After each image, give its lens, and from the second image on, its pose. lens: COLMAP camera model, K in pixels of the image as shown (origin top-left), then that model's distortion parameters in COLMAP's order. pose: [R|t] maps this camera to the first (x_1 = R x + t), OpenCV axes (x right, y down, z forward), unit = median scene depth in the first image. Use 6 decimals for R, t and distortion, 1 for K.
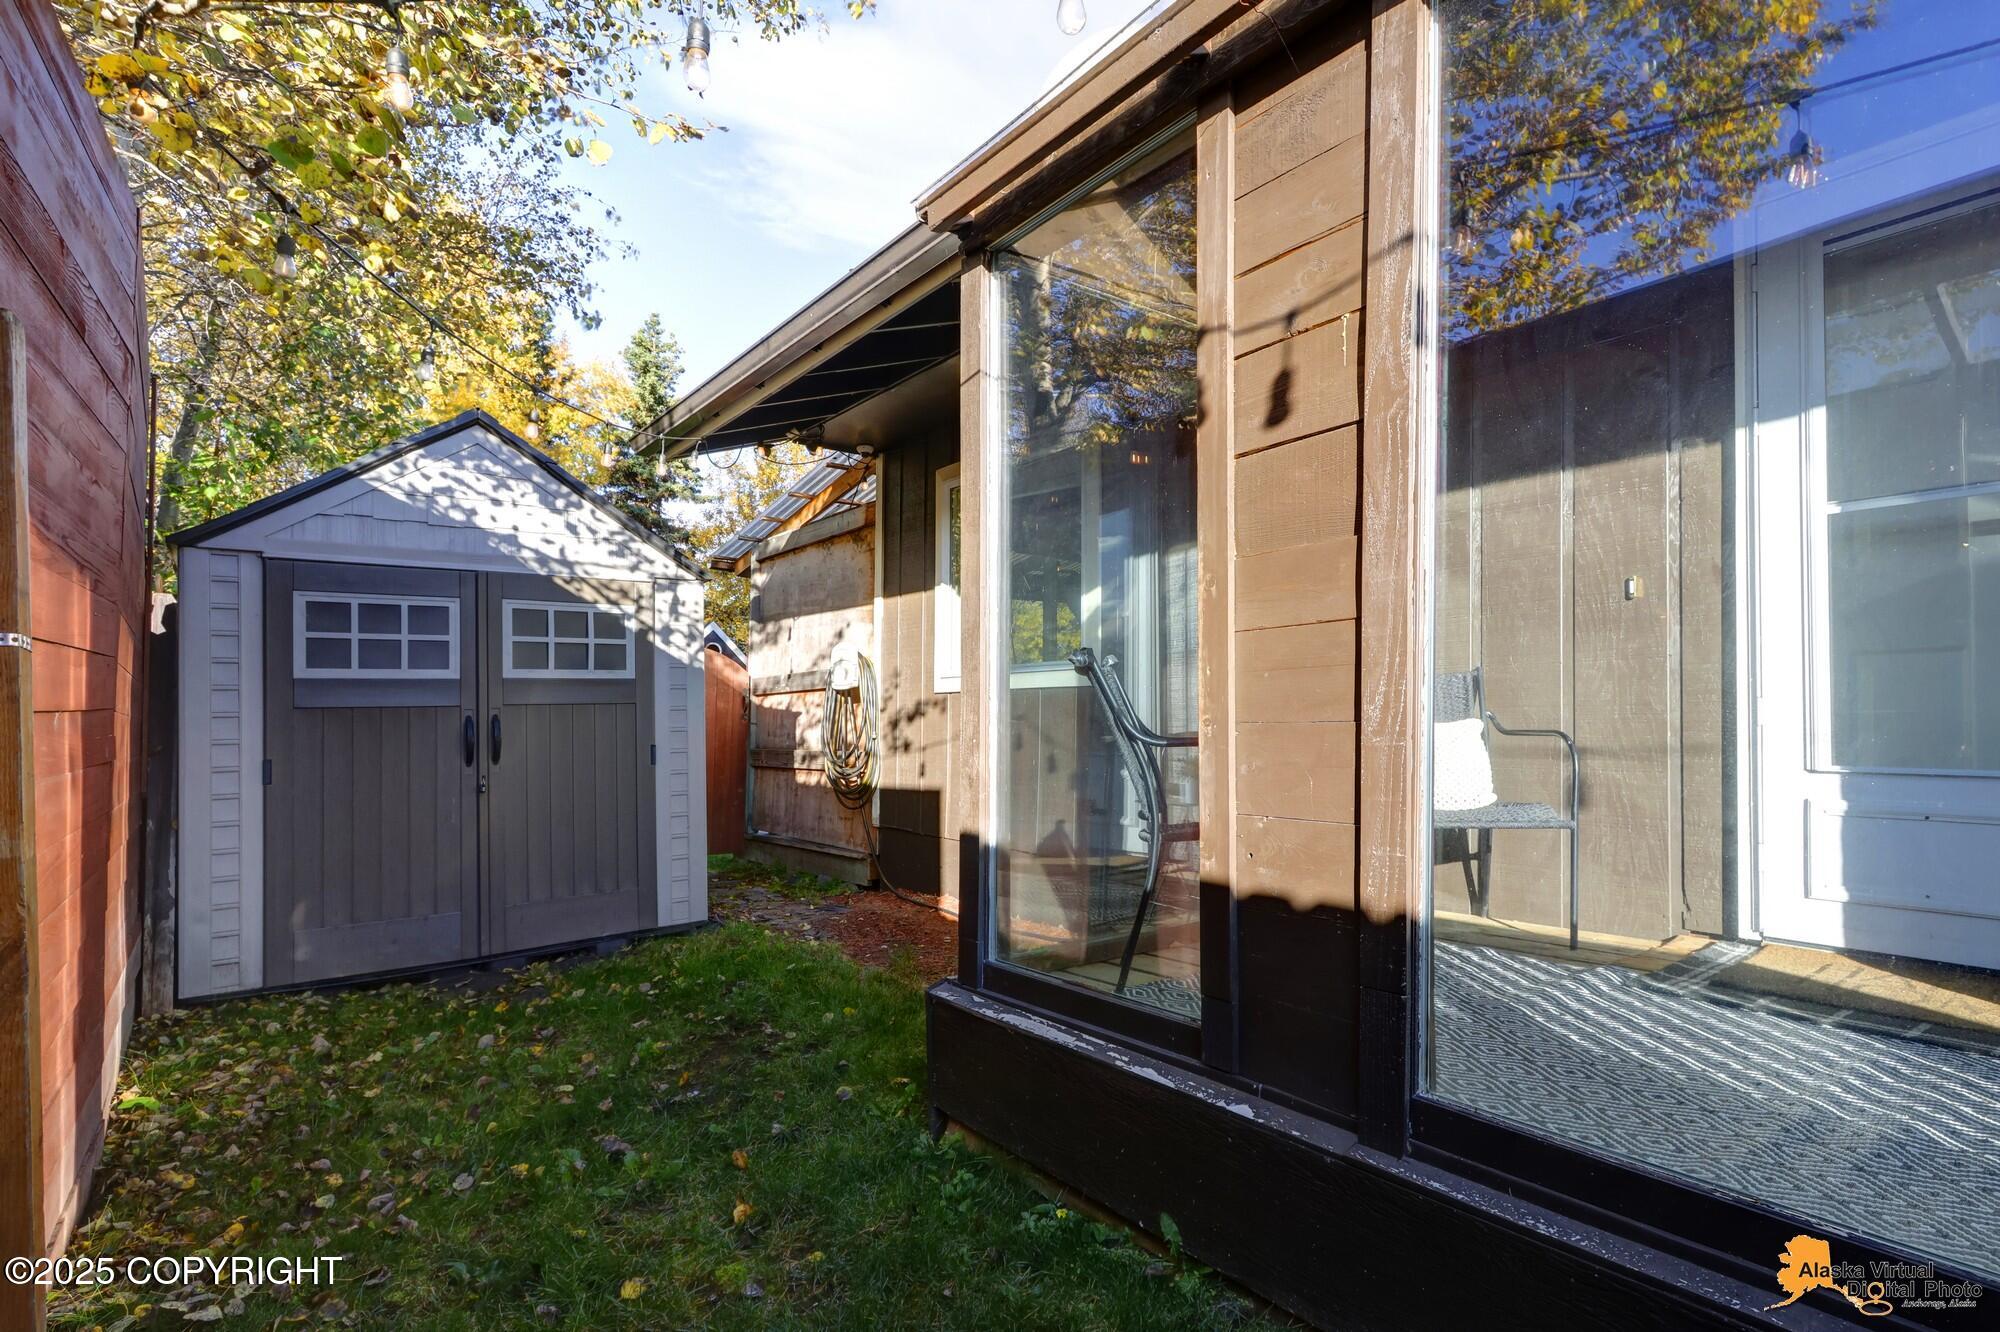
lens RADIAL K [[995.0, 0, 1002.6], [0, 995.0, 707.4], [0, 0, 1]] dist [-0.000966, -0.001393]
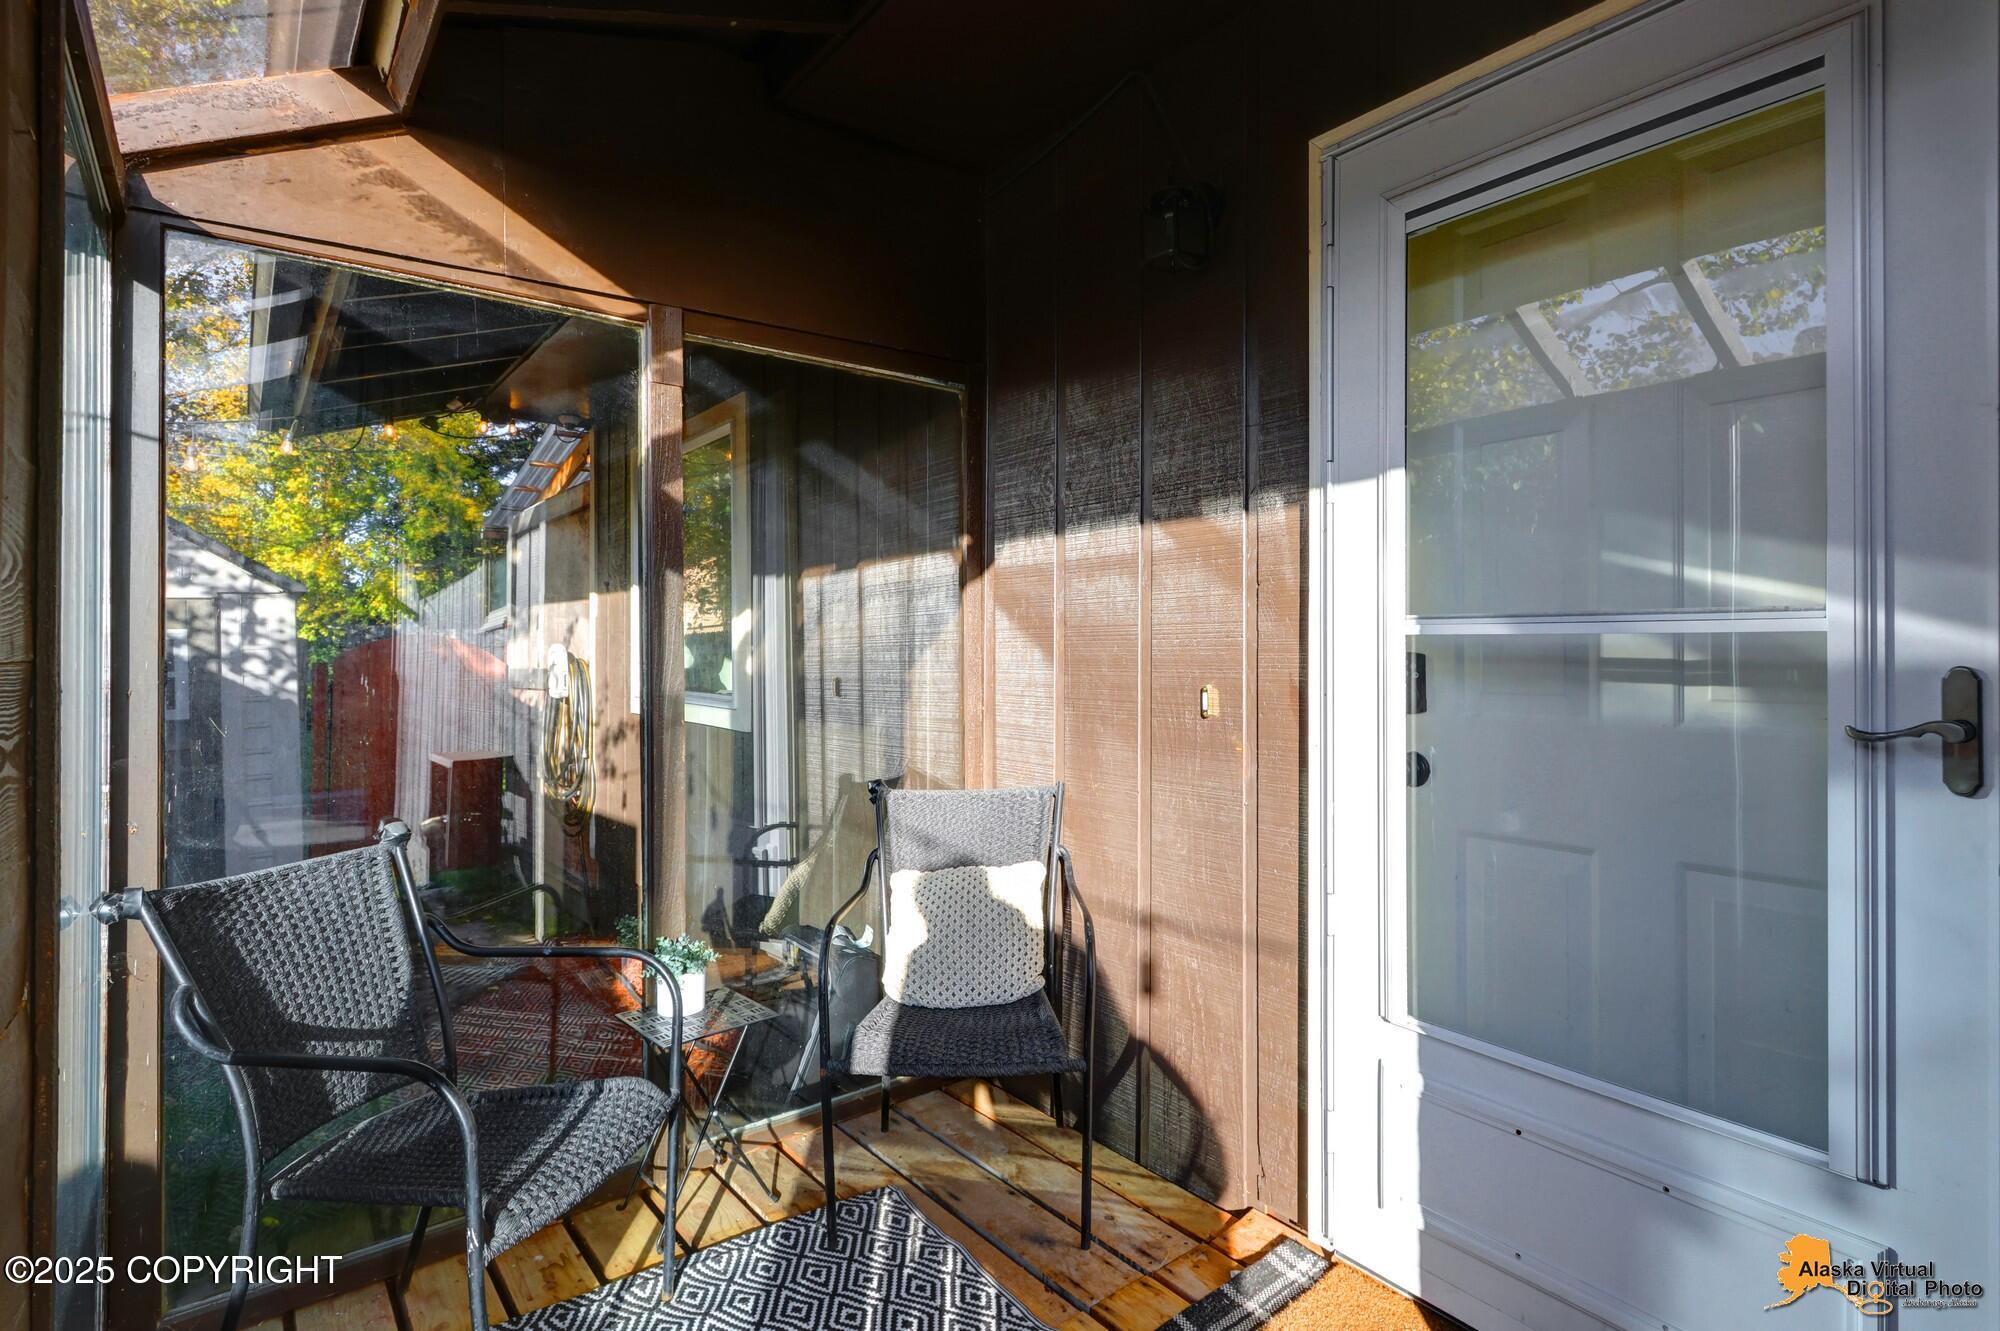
lens RADIAL K [[994.6, 0, 1000.0], [0, 994.6, 665.5], [0, 0, 1]] dist [0.004690, 0.000056]
pose [[0.999803, 0.000289, 0.019867, 0.271777], [-0.000850, 0.999601, 0.028221, -0.094463], [-0.019851, -0.028233, 0.999404, 0.175045]]
